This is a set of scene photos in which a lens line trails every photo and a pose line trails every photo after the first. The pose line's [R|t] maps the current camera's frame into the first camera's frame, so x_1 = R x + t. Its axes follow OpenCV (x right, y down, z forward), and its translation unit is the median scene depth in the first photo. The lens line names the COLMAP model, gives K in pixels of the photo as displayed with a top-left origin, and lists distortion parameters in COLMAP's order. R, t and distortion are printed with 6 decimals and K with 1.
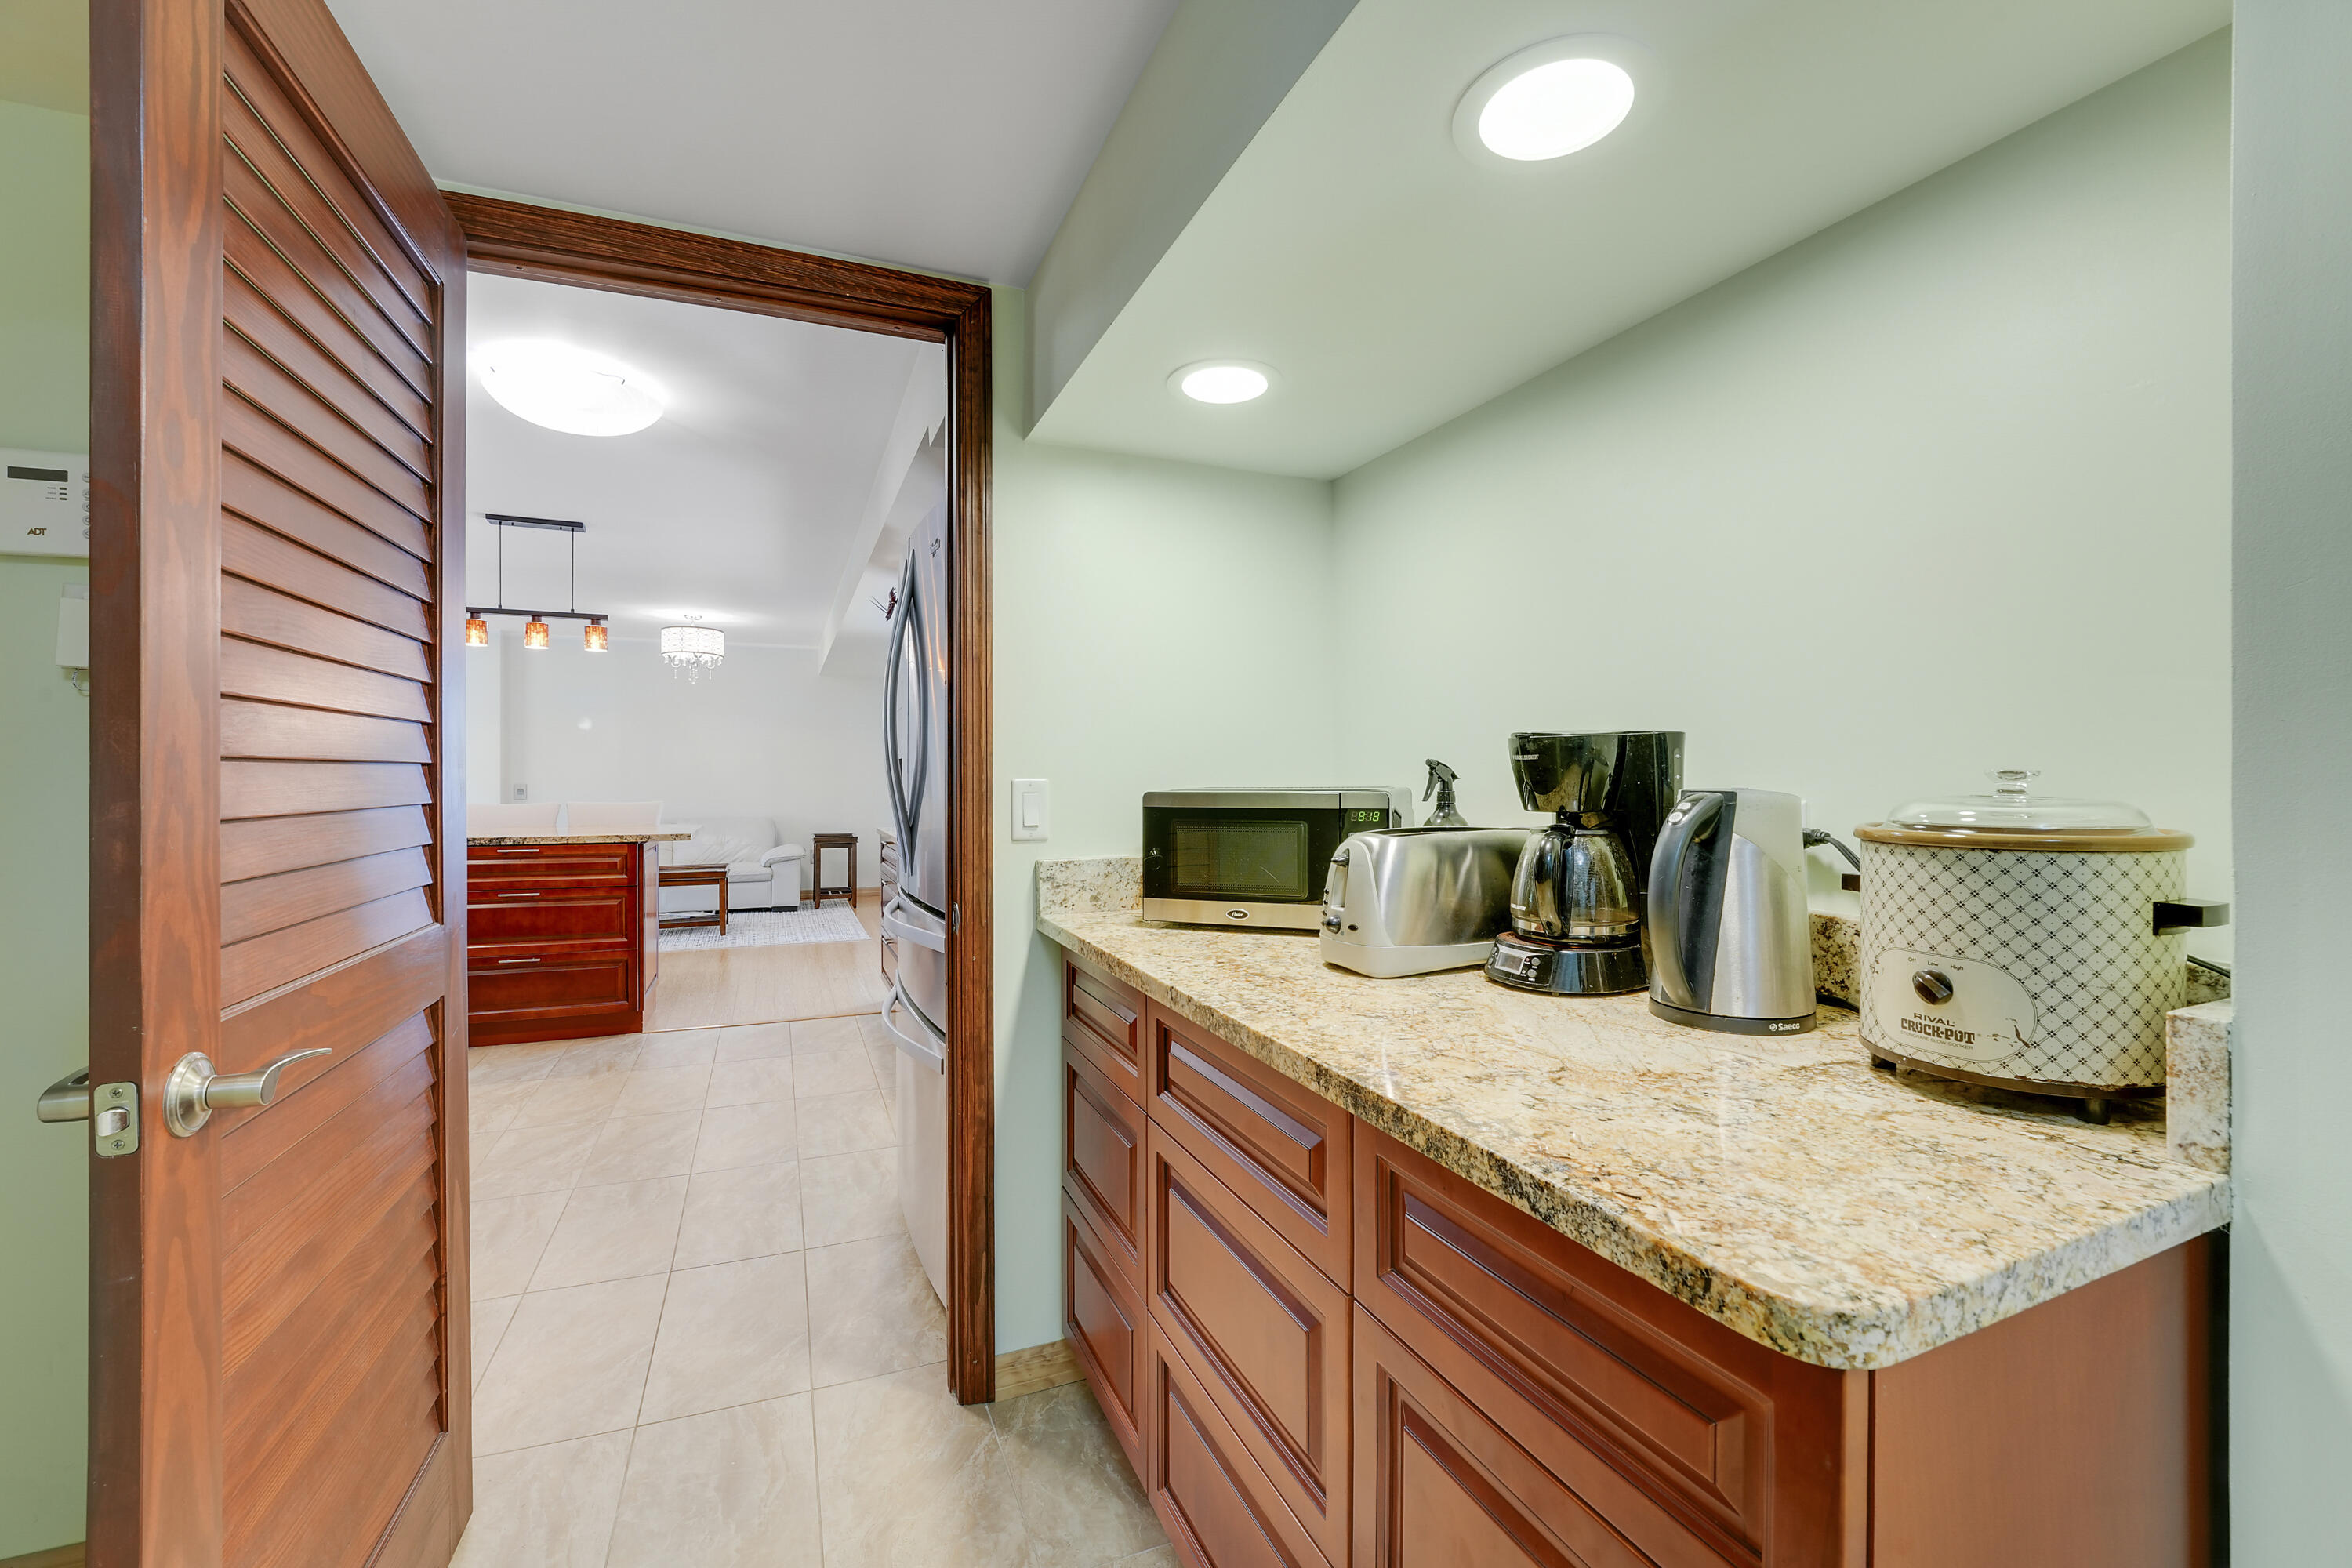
lens RADIAL K [[948.3, 0, 1187.2], [0, 948.3, 779.1], [0, 0, 1]] dist [-0.020955, 0.000321]
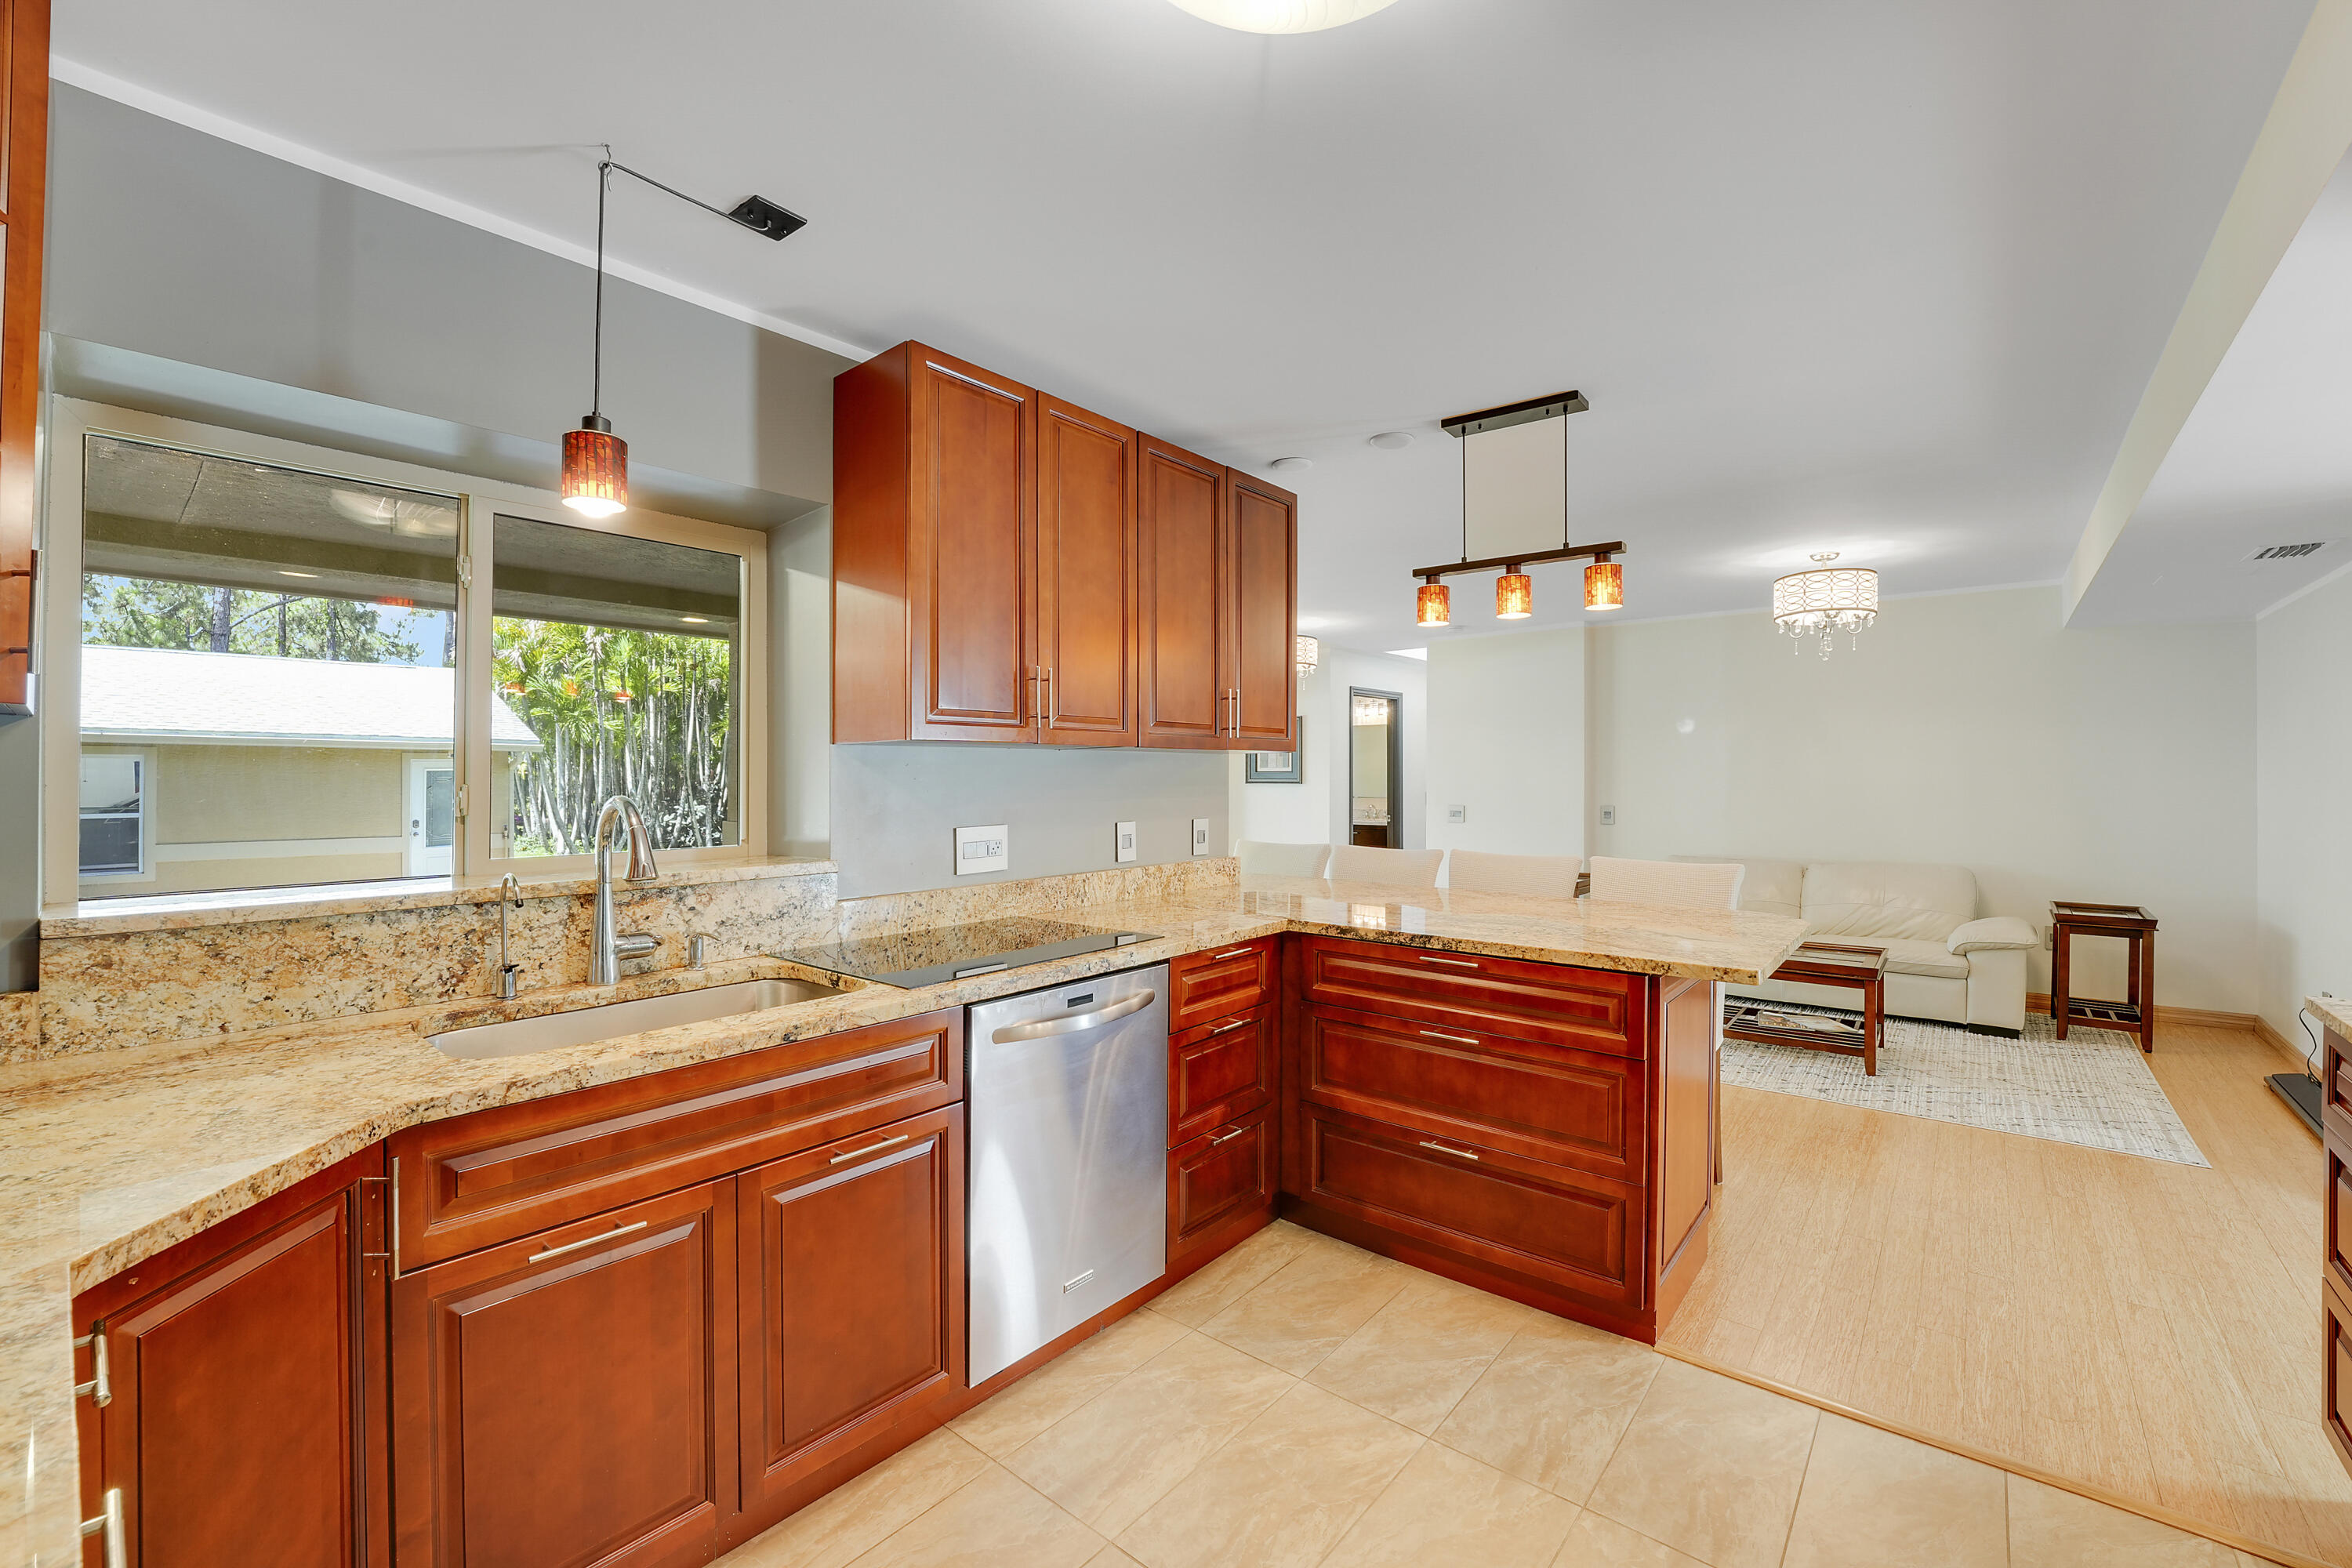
lens RADIAL K [[958.3, 0, 1185.0], [0, 958.3, 774.8], [0, 0, 1]] dist [-0.021253, 0.000898]
pose [[0.445466, -0.001118, -0.895298, -0.222527], [-0.001967, 0.999996, -0.002227, -0.033151], [0.895297, 0.002753, 0.445462, 0.513105]]
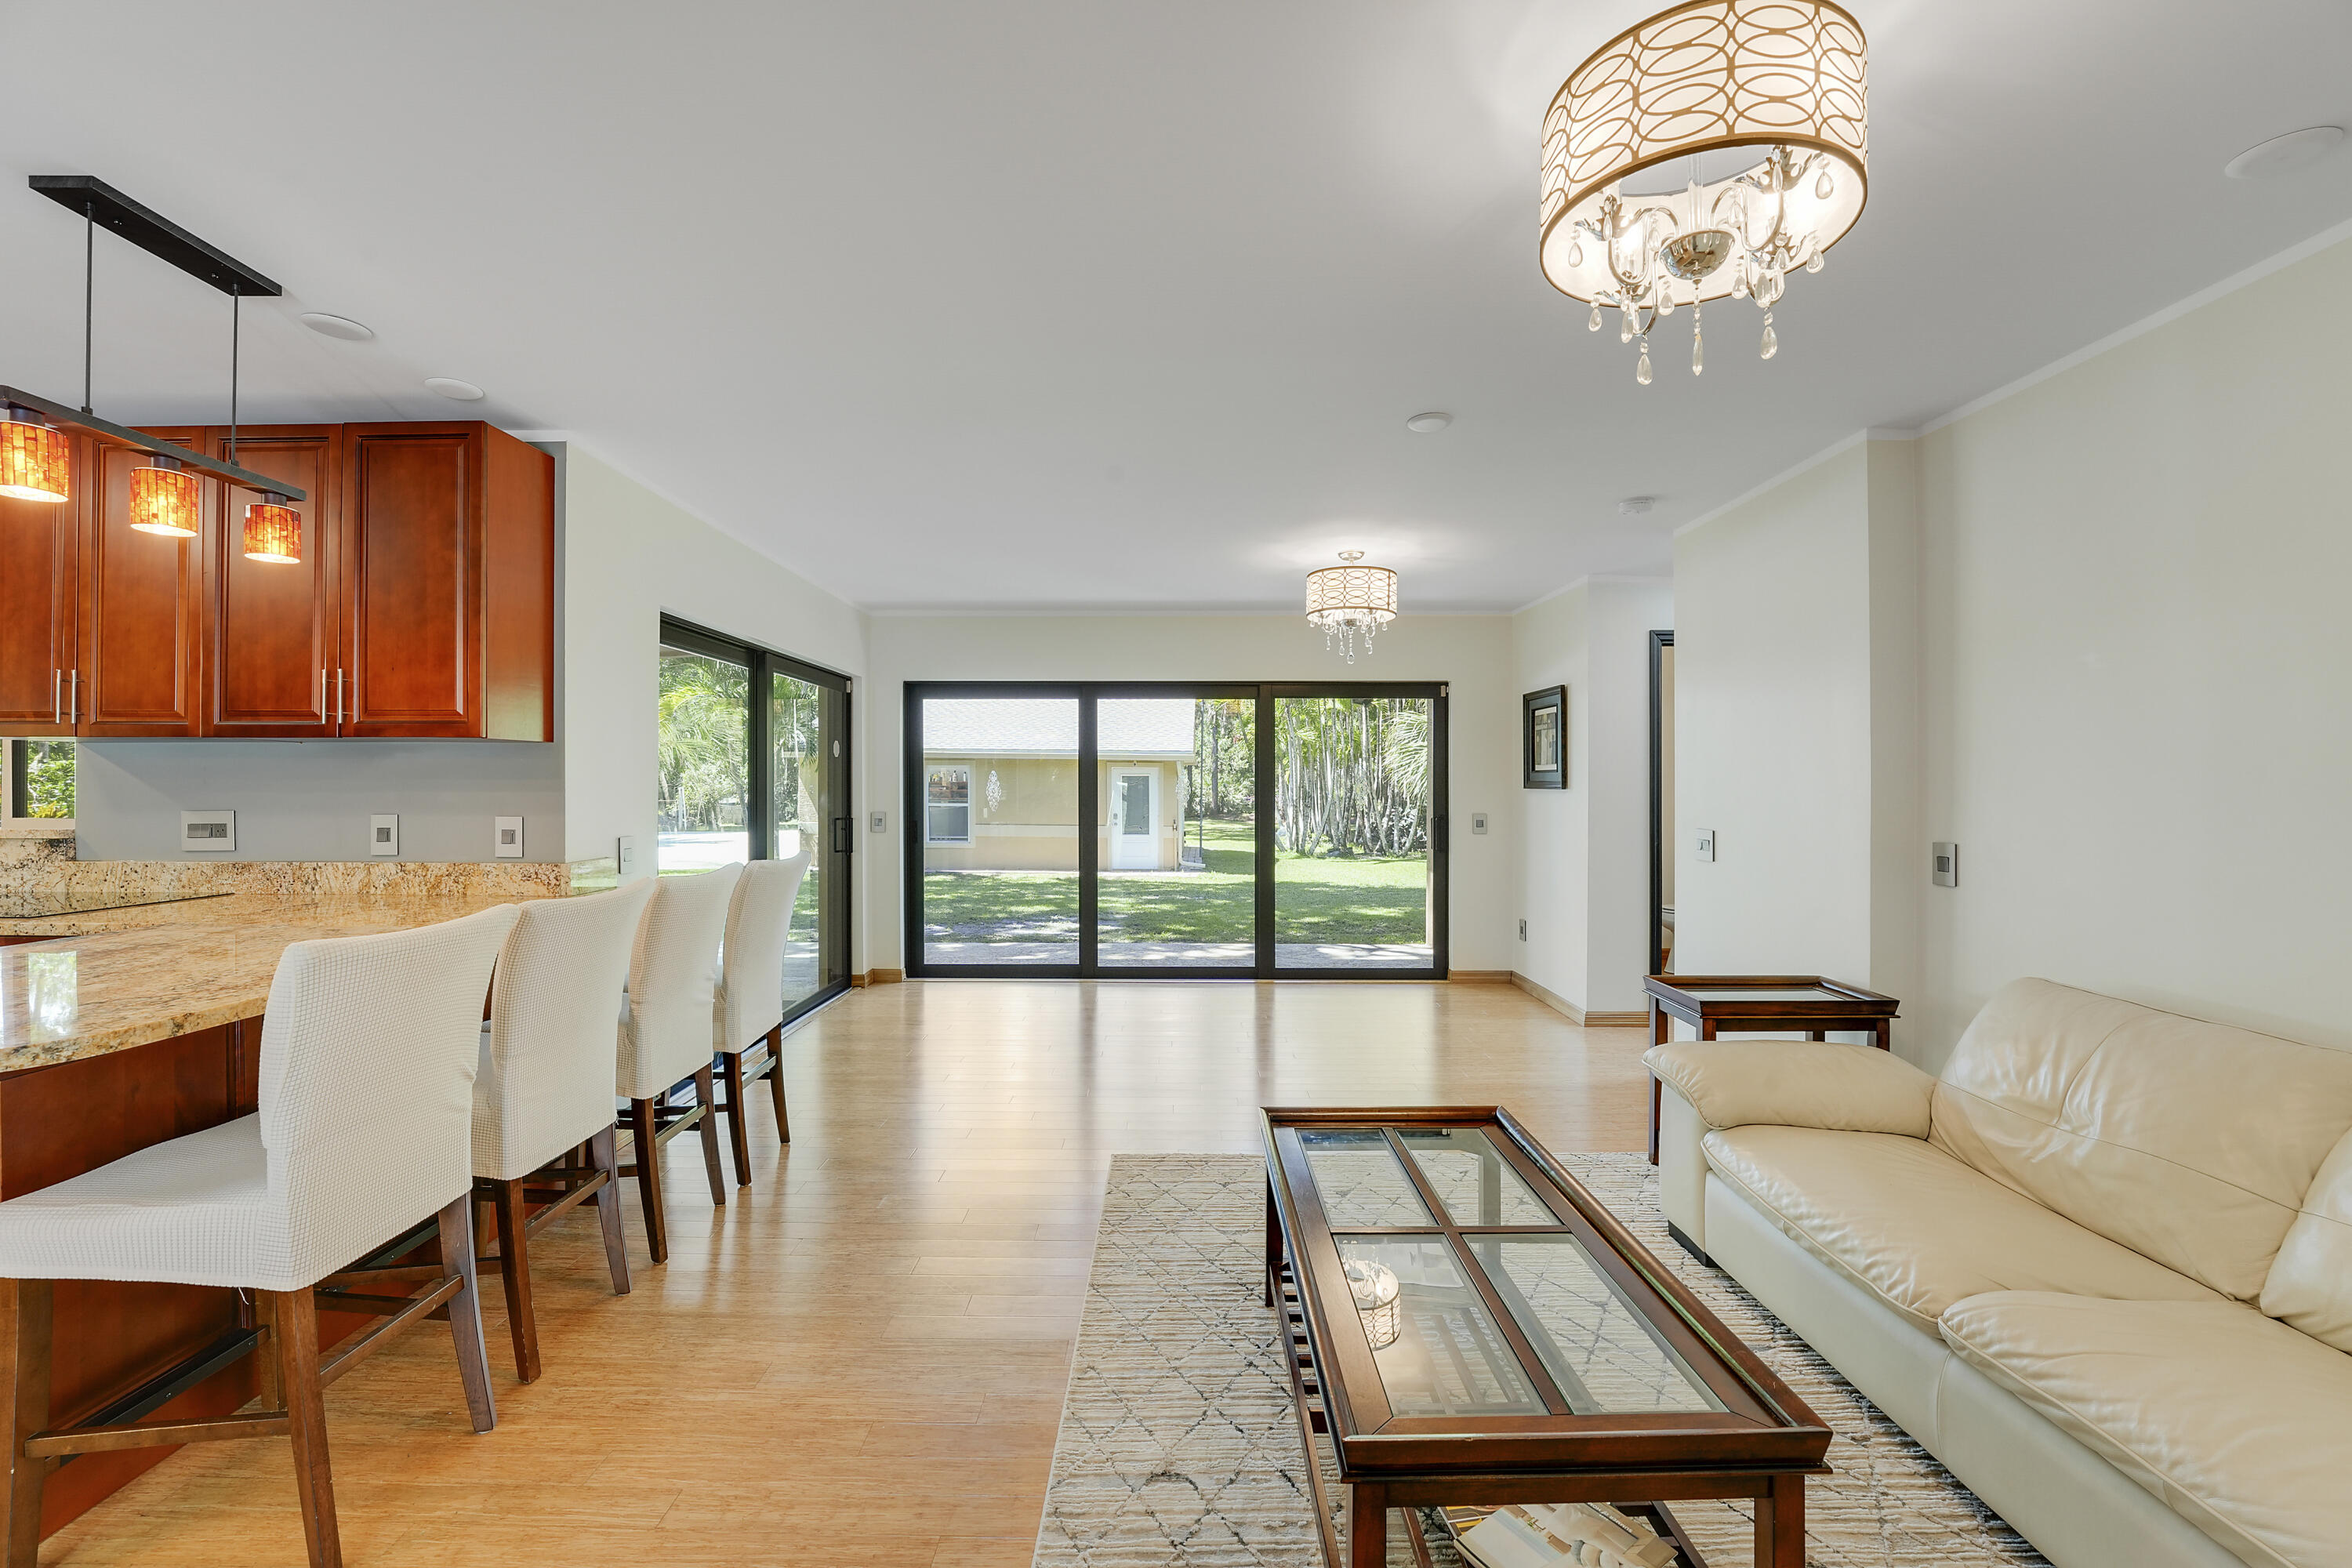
lens RADIAL K [[948.3, 0, 1187.2], [0, 948.3, 779.1], [0, 0, 1]] dist [-0.020955, 0.000321]
pose [[-0.402466, -0.004934, -0.915422, -0.484293], [-0.006336, 0.999977, -0.002604, -0.027430], [0.915413, 0.004753, -0.402488, 1.552635]]
